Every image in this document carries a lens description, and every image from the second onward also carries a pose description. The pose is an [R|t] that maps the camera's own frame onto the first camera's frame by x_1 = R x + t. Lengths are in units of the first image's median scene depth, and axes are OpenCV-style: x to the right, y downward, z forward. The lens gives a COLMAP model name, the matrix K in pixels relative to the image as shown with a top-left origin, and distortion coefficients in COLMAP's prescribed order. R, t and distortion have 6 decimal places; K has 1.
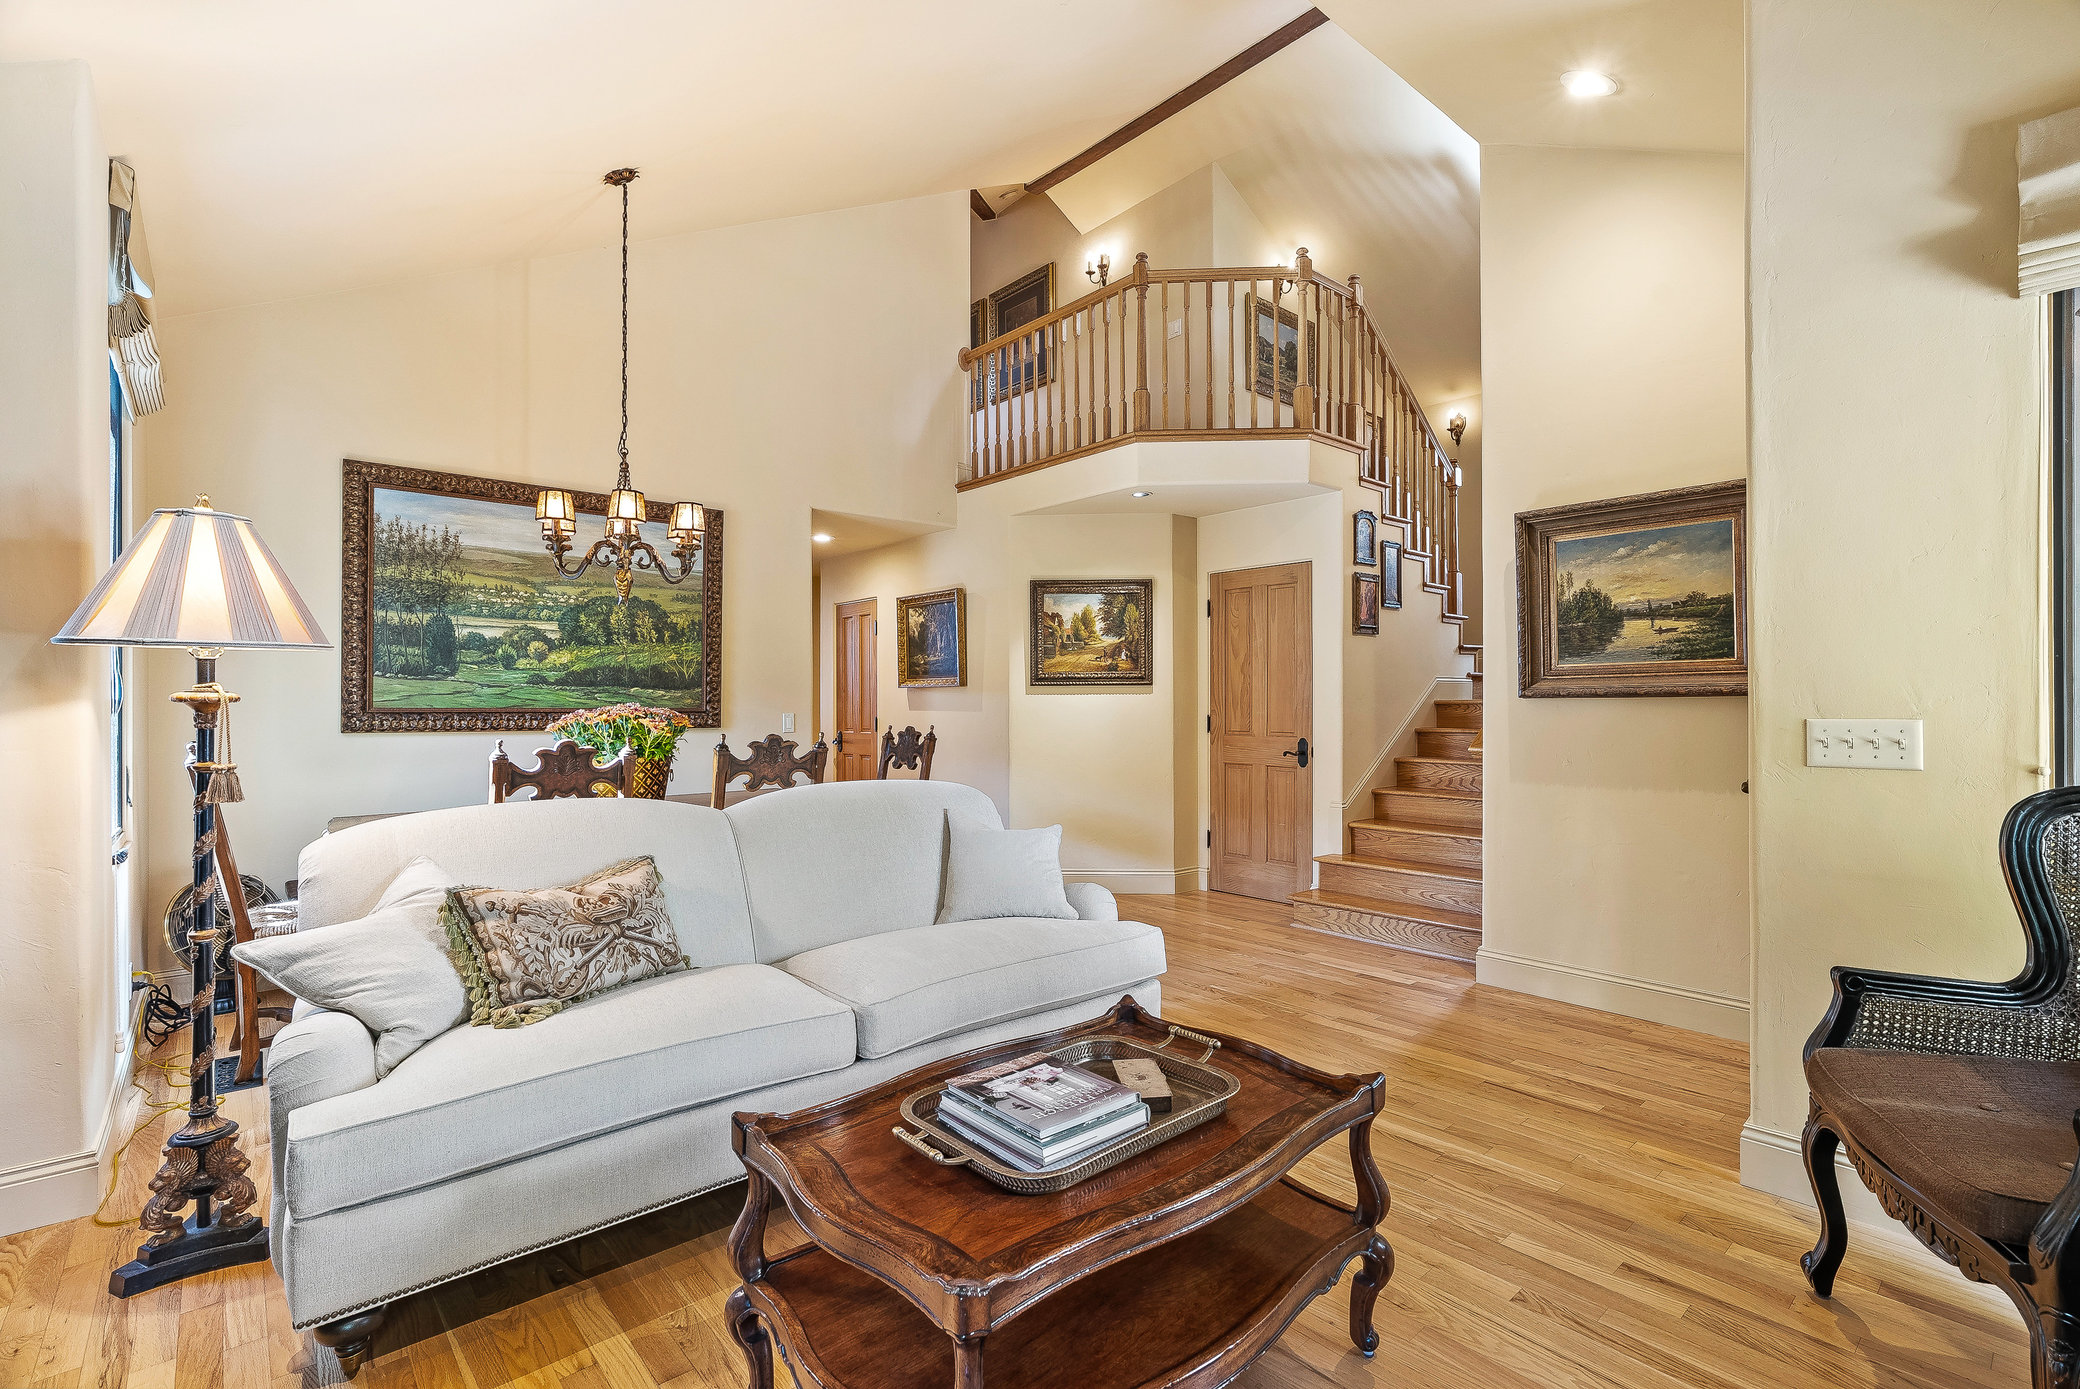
lens RADIAL K [[953.0, 0, 1052.5], [0, 953.0, 700.2], [0, 0, 1]] dist [-0.006816, 0.003495]
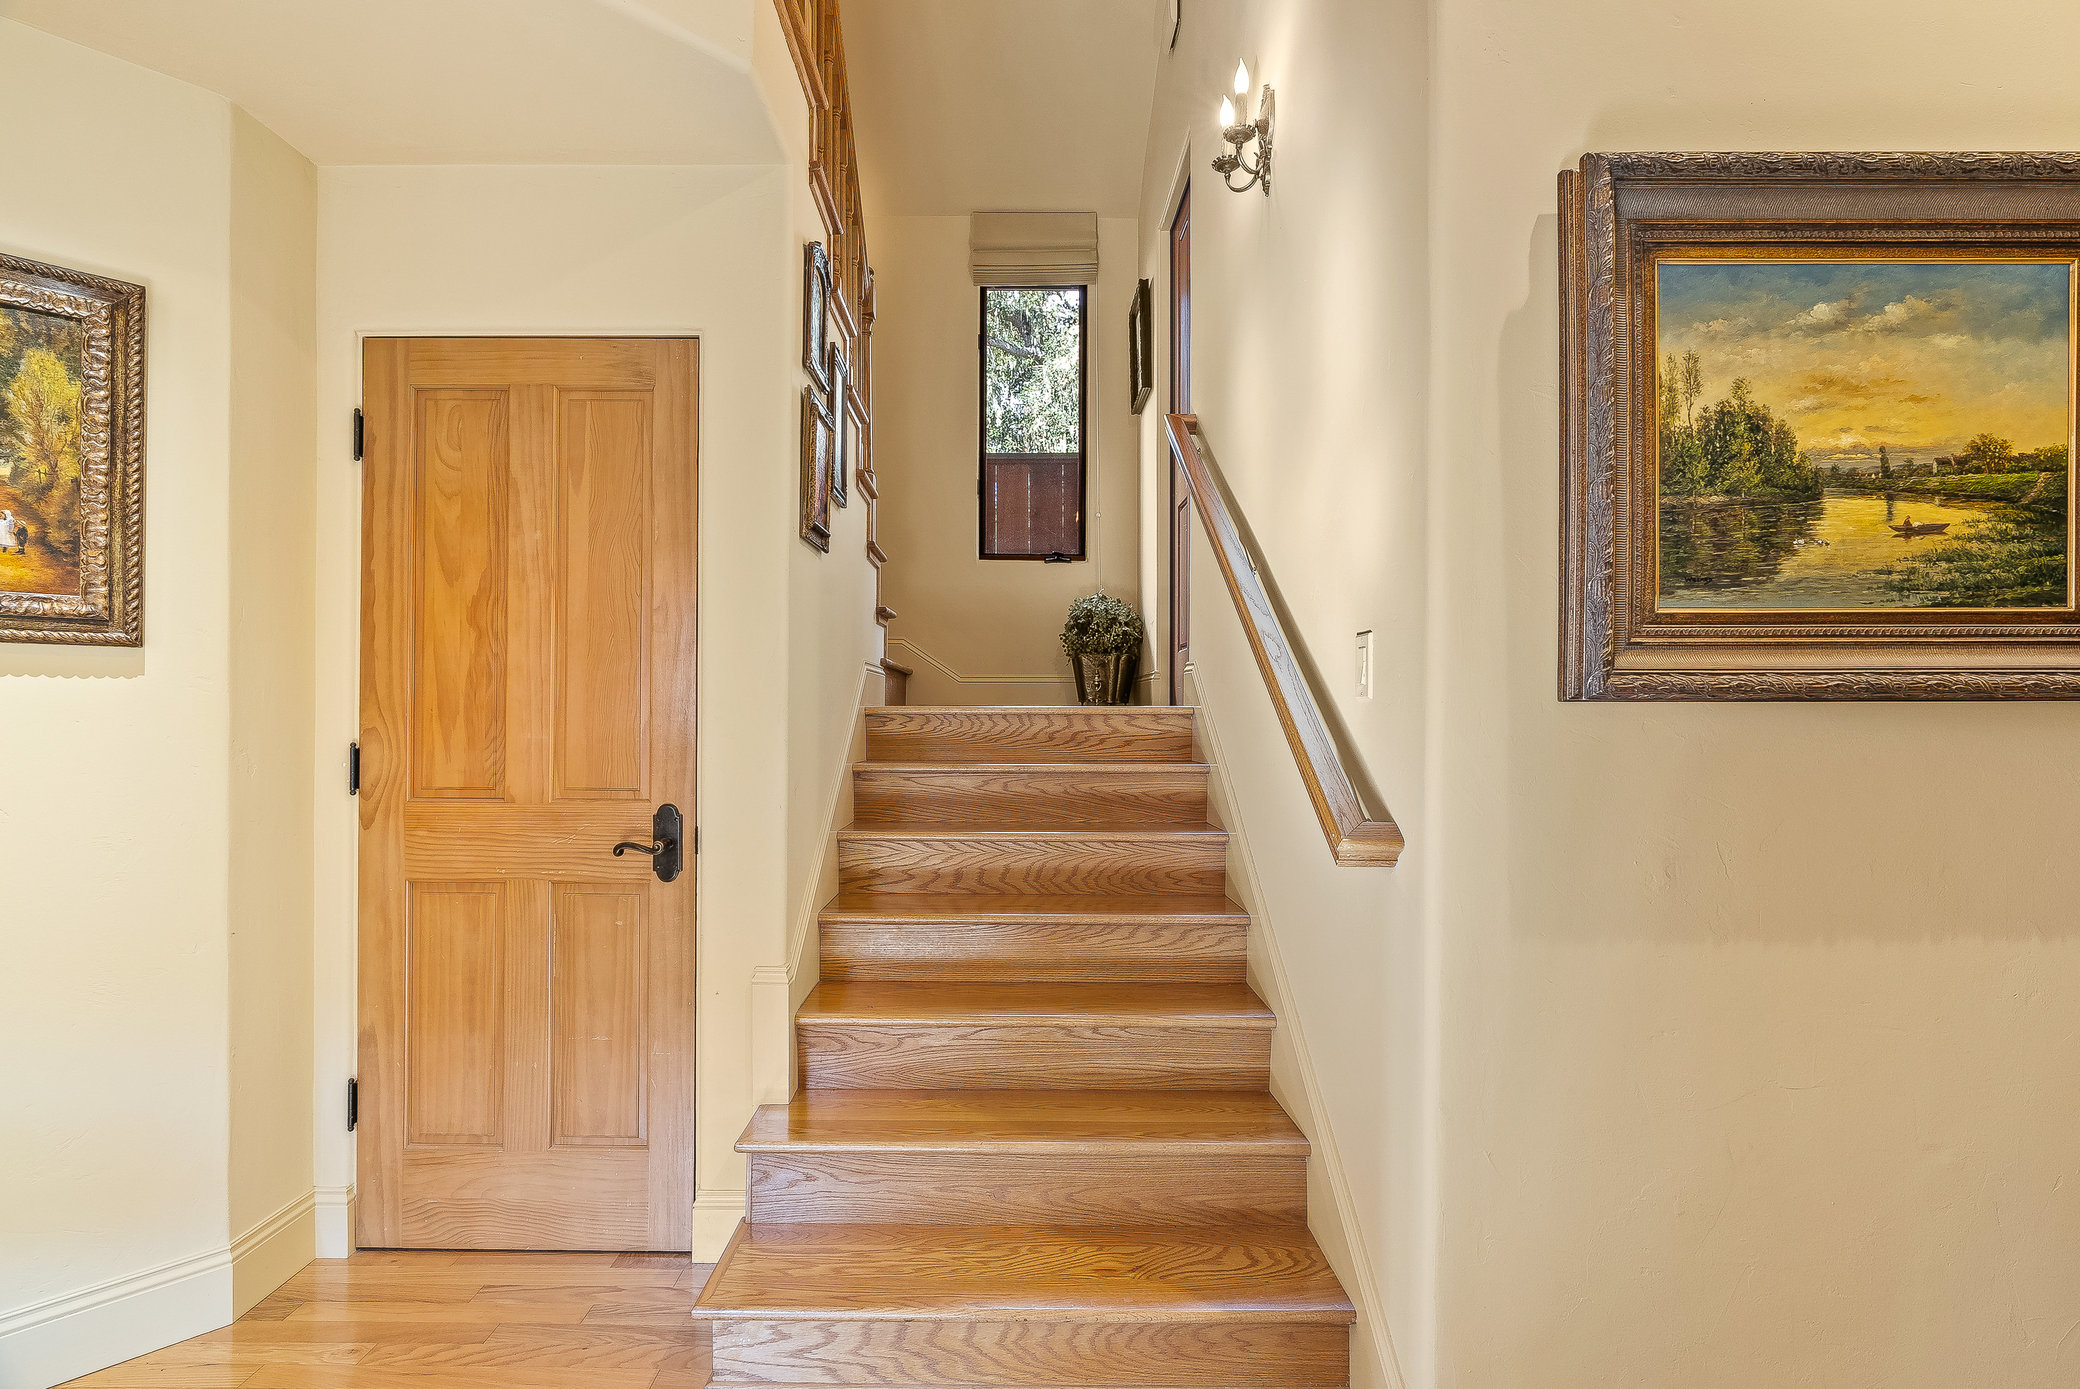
lens RADIAL K [[1014.1, 0, 1033.3], [0, 1014.1, 712.5], [0, 0, 1]] dist [-0.005426, -0.000628]
pose [[0.670089, 0.007636, 0.742242, 0.071440], [-0.008752, 0.999959, -0.002386, 0.003807], [-0.742230, -0.004897, 0.670128, 0.721120]]
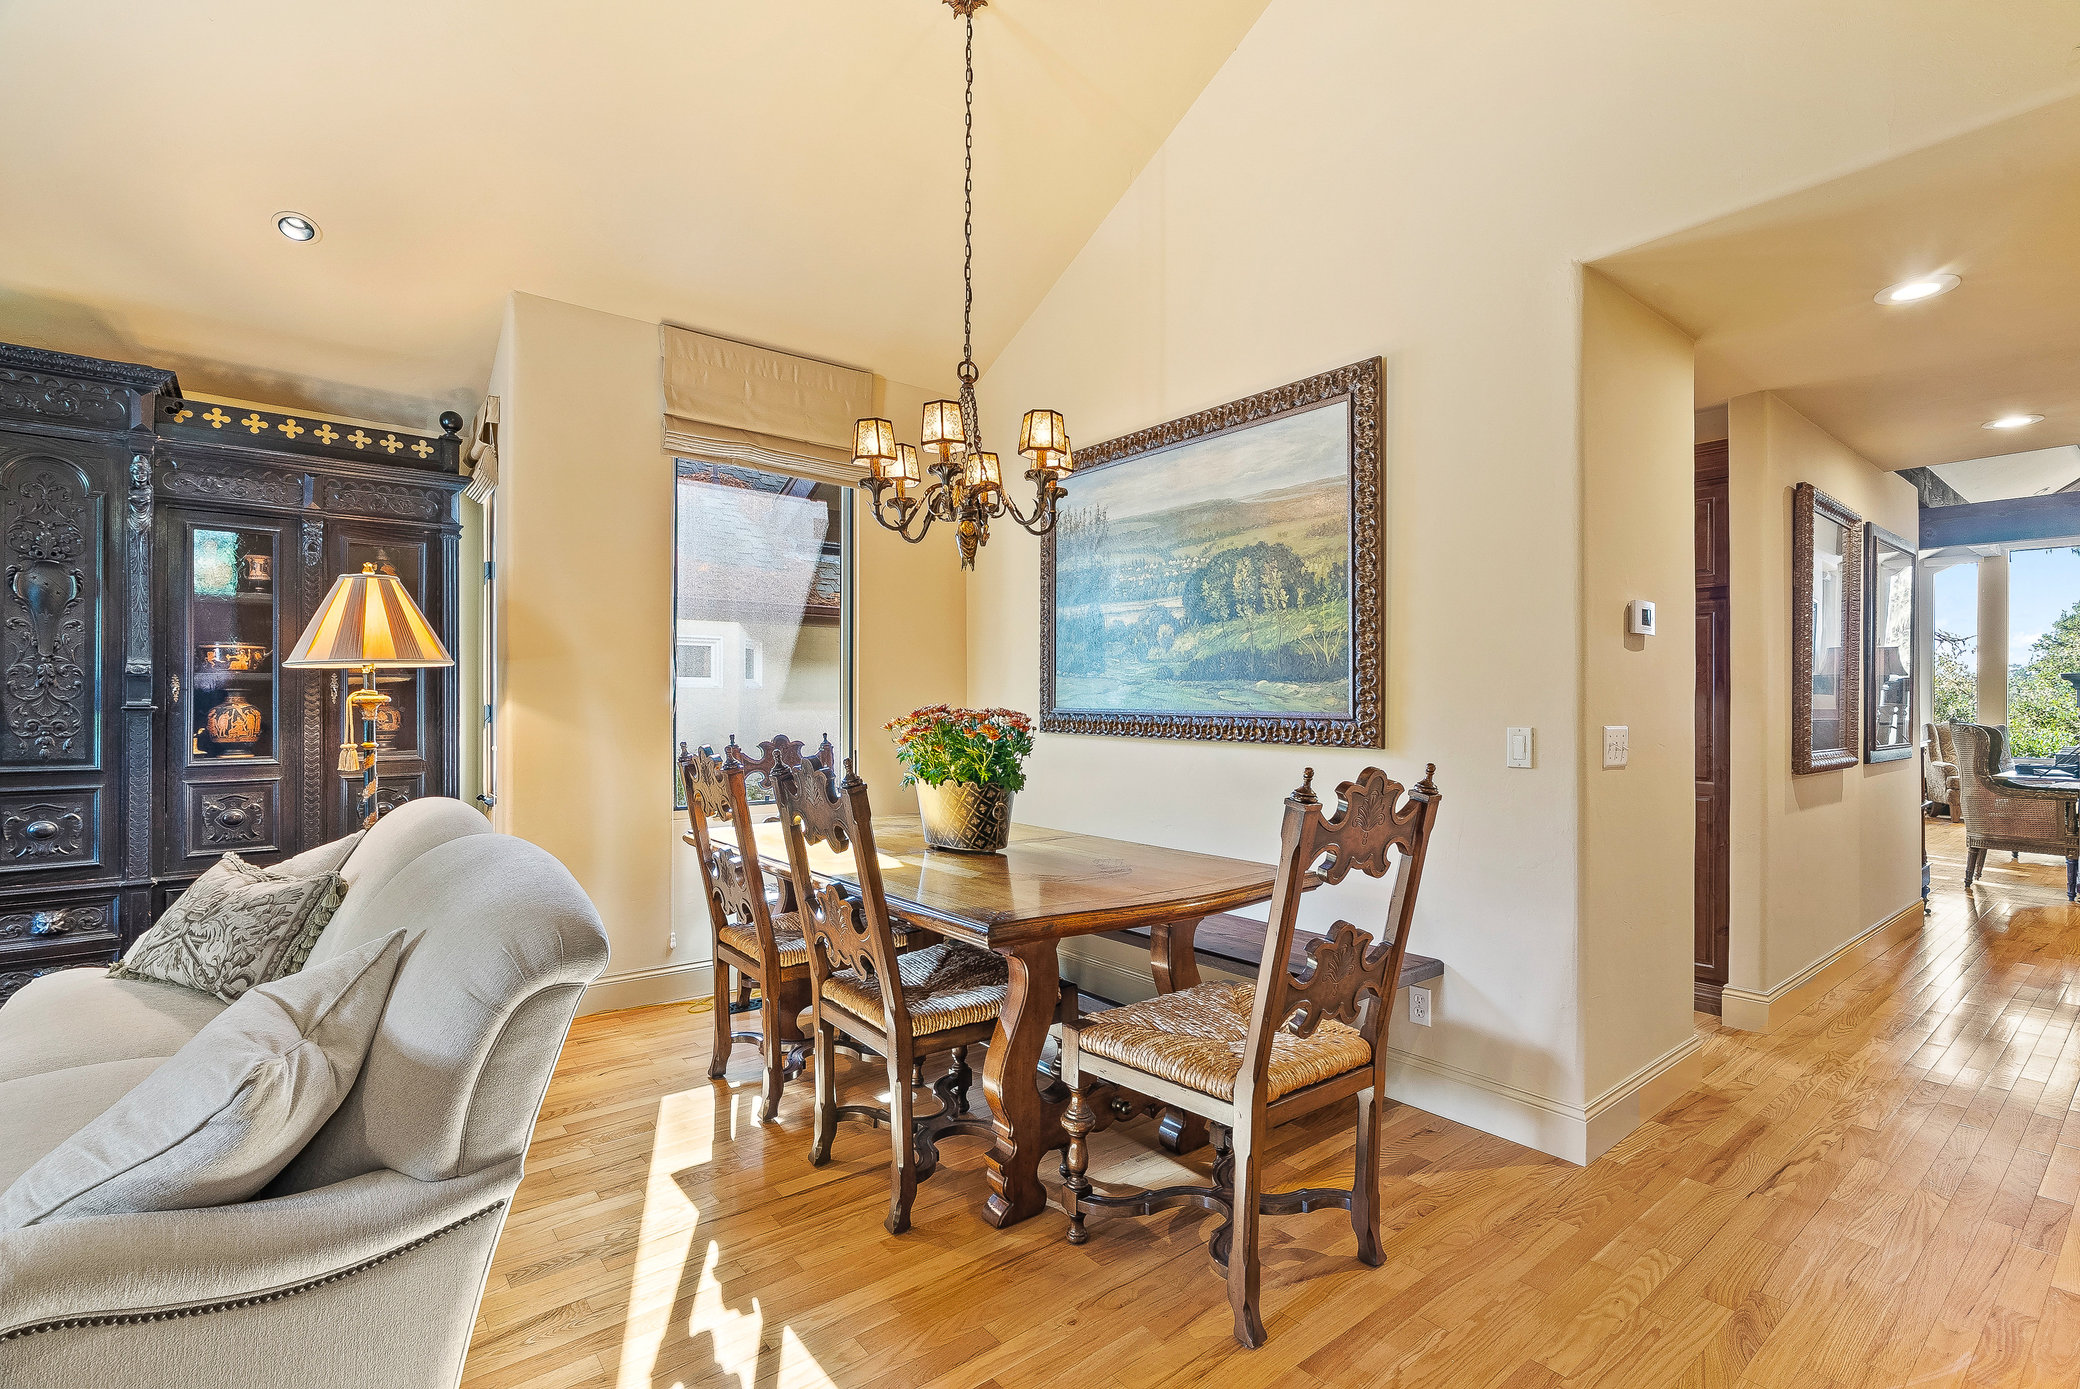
lens RADIAL K [[953.0, 0, 1043.8], [0, 953.0, 701.4], [0, 0, 1]] dist [-0.006816, 0.003495]
pose [[-0.046376, -0.001720, -0.998923, 0.235700], [0.001547, 0.999997, -0.001794, 0.002229], [0.998923, -0.001628, -0.046373, 0.922637]]
